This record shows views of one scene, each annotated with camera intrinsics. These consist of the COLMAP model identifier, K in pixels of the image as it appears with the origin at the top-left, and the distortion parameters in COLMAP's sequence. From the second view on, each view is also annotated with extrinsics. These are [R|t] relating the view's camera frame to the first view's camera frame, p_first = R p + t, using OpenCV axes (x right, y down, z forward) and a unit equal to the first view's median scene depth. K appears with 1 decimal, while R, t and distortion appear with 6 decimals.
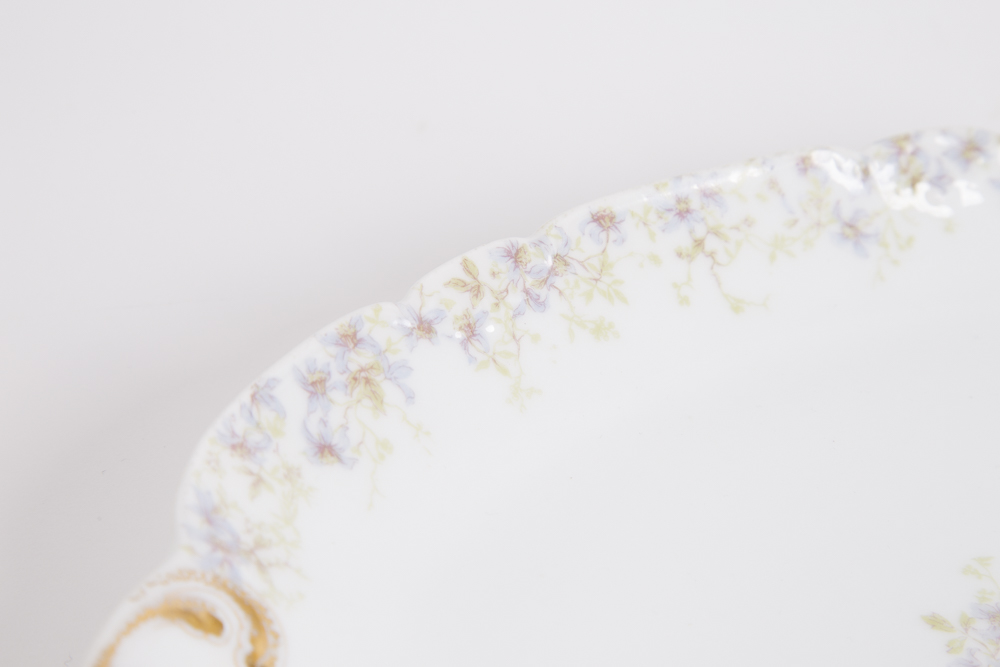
lens RADIAL K [[2335.0, 0, 500.0], [0, 2335.0, 333.5], [0, 0, 1]] dist [0.195681, -0.127602]
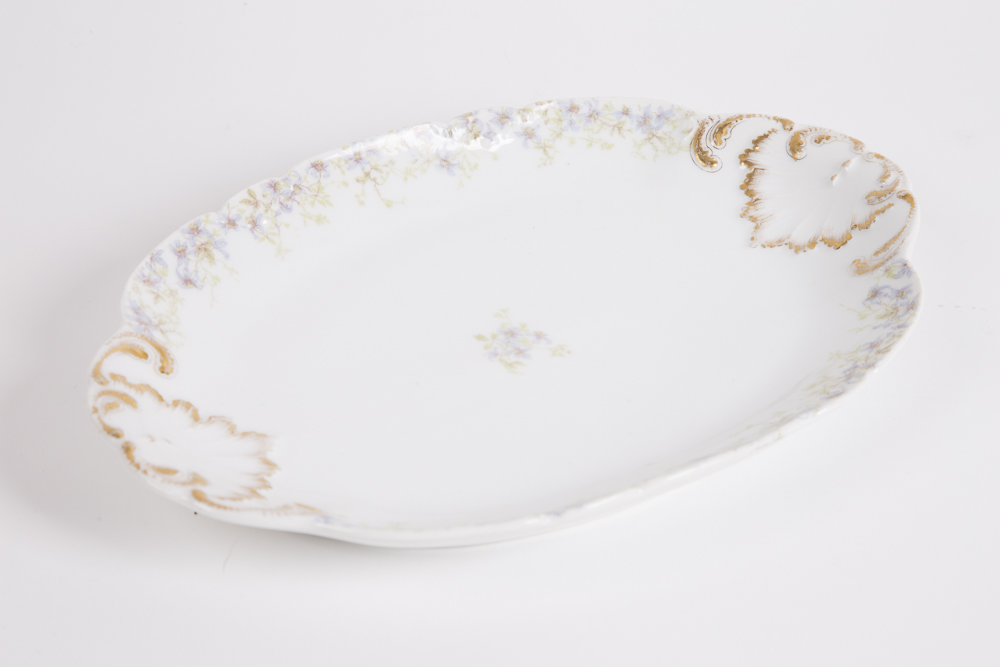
lens RADIAL K [[2135.7, 0, 500.0], [0, 2135.7, 333.5], [0, 0, 1]] dist [0.259372, 0.114945]
pose [[0.994258, -0.086603, 0.062860, 0.075279], [0.085945, 0.996214, 0.013109, 0.088916], [-0.063758, -0.007631, 0.997936, -0.903420]]
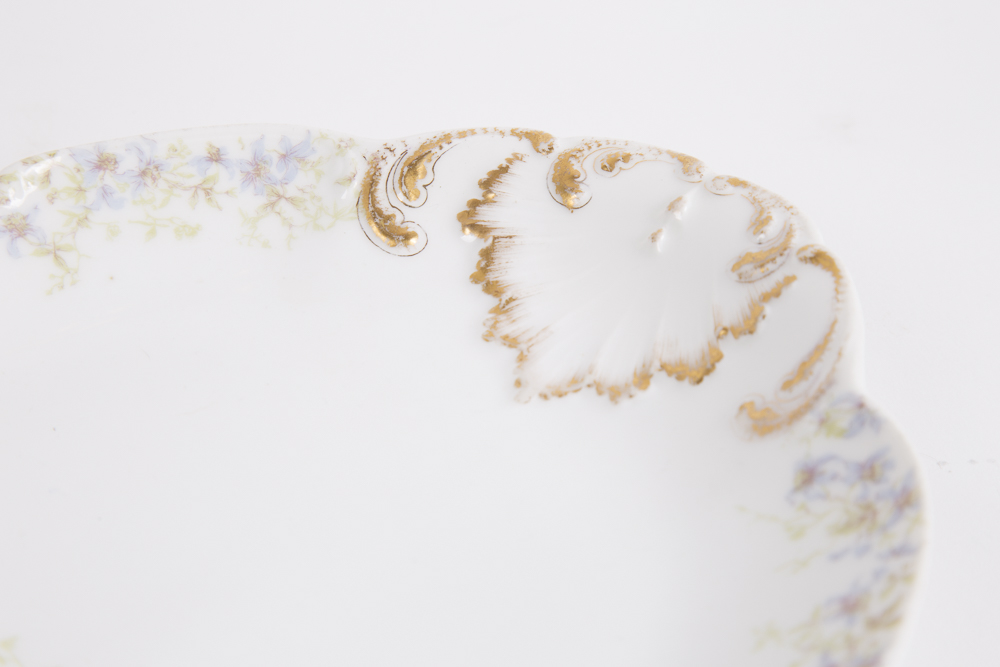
lens RADIAL K [[2335.0, 0, 500.0], [0, 2335.0, 333.5], [0, 0, 1]] dist [0.195681, -0.127602]
pose [[0.944652, -0.224967, 0.238792, 0.188599], [0.227003, 0.973702, 0.019315, 0.003959], [-0.236857, 0.035960, 0.970879, 0.052893]]
